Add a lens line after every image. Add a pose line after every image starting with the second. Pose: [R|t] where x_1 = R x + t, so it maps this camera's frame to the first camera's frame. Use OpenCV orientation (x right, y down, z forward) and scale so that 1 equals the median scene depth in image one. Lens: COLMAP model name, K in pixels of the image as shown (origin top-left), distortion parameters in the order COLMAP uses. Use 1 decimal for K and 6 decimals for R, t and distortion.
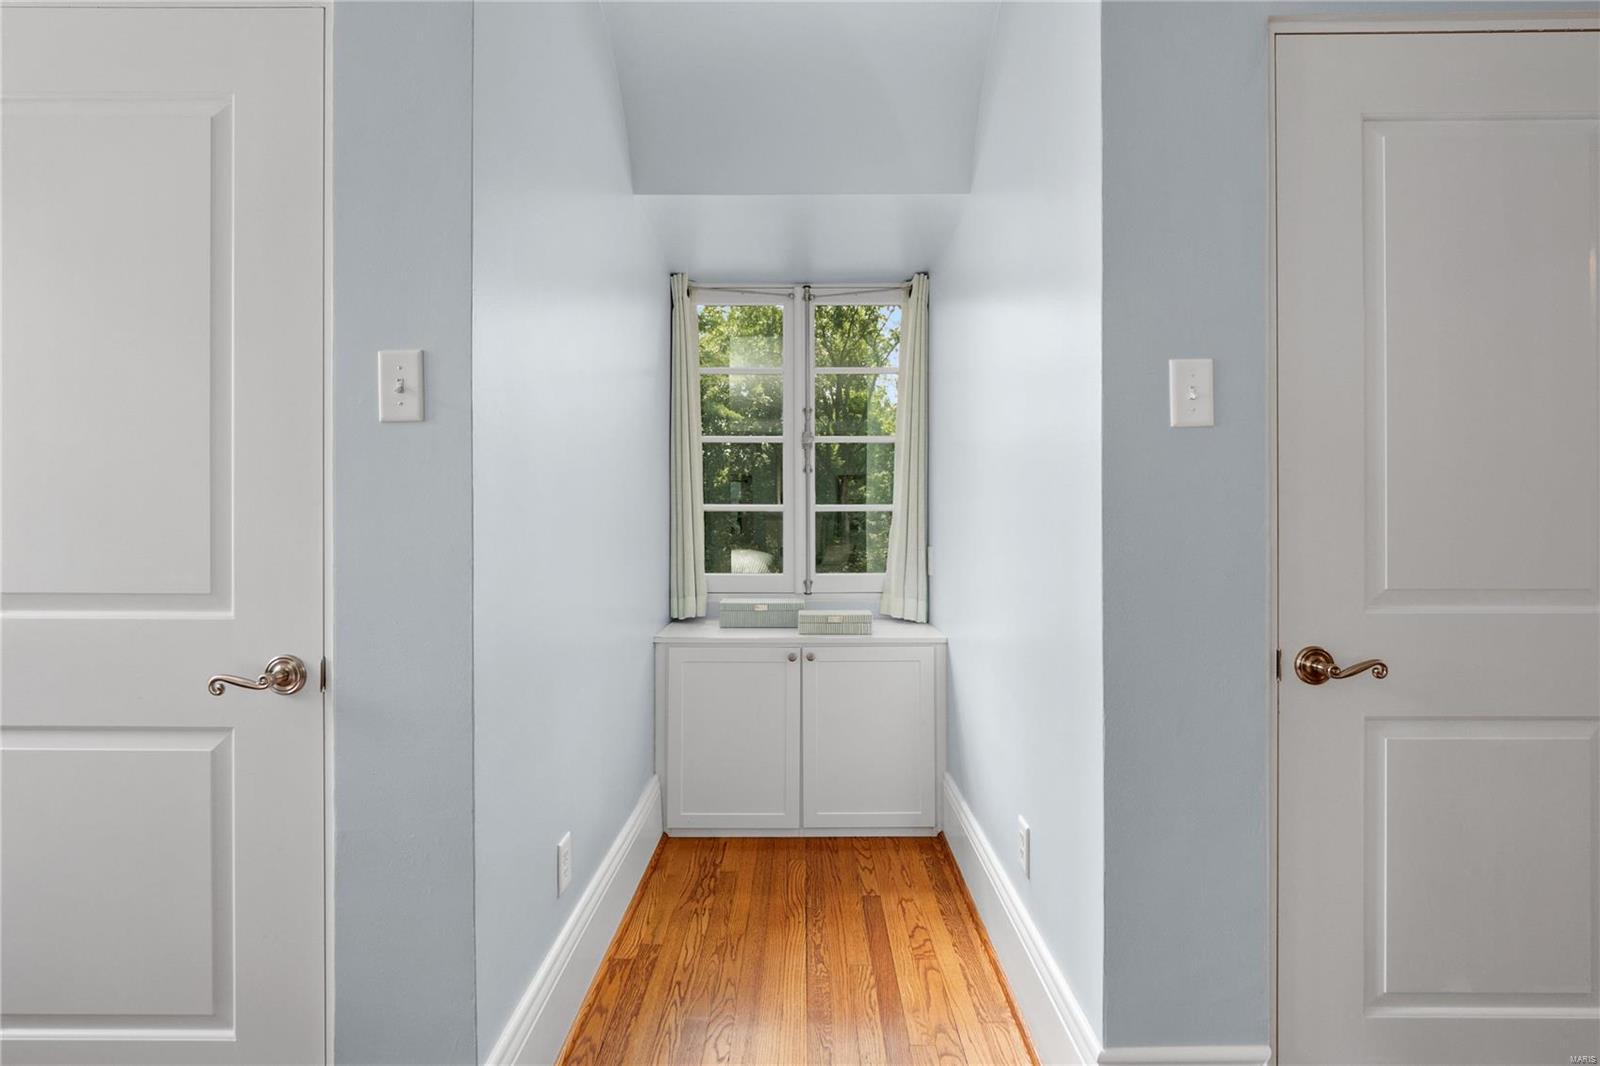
lens RADIAL K [[753.5, 0, 795.6], [0, 753.5, 526.7], [0, 0, 1]] dist [0.001858, 0.000198]
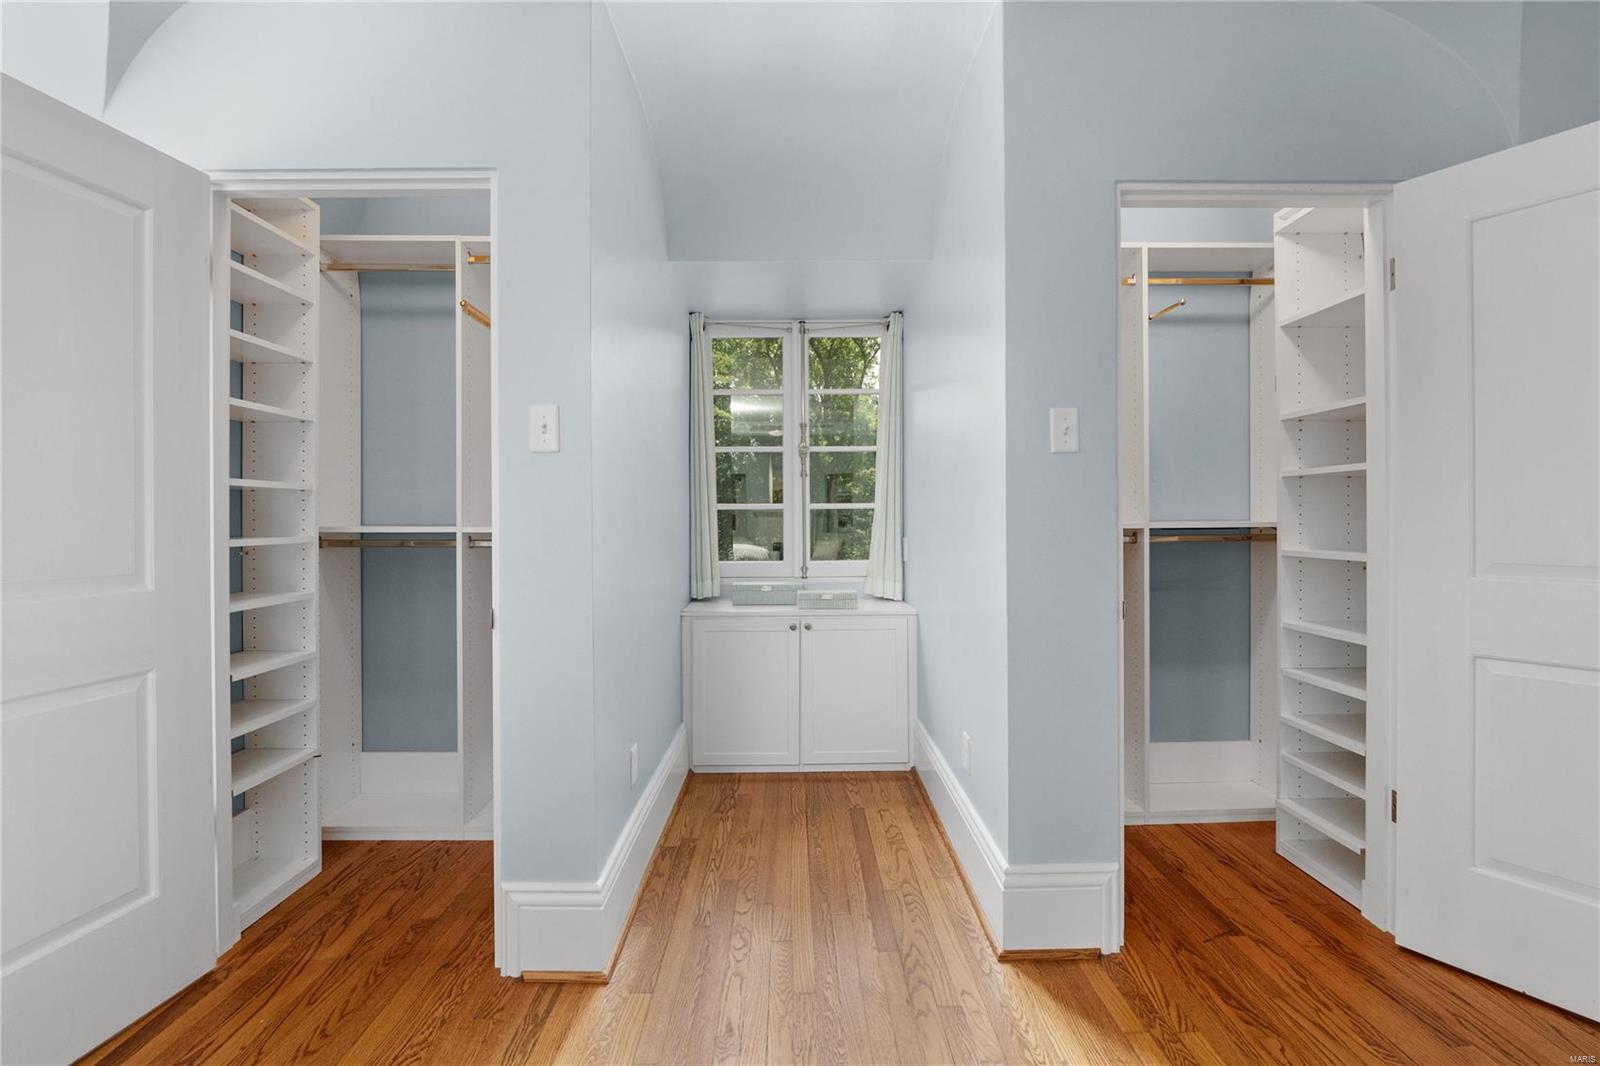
lens RADIAL K [[753.5, 0, 801.1], [0, 753.5, 531.9], [0, 0, 1]] dist [0.001858, 0.000198]
pose [[0.999738, -0.005276, 0.022290, -0.017747], [0.005034, 0.999928, 0.010892, 0.003198], [-0.022345, -0.010777, 0.999692, -0.234730]]
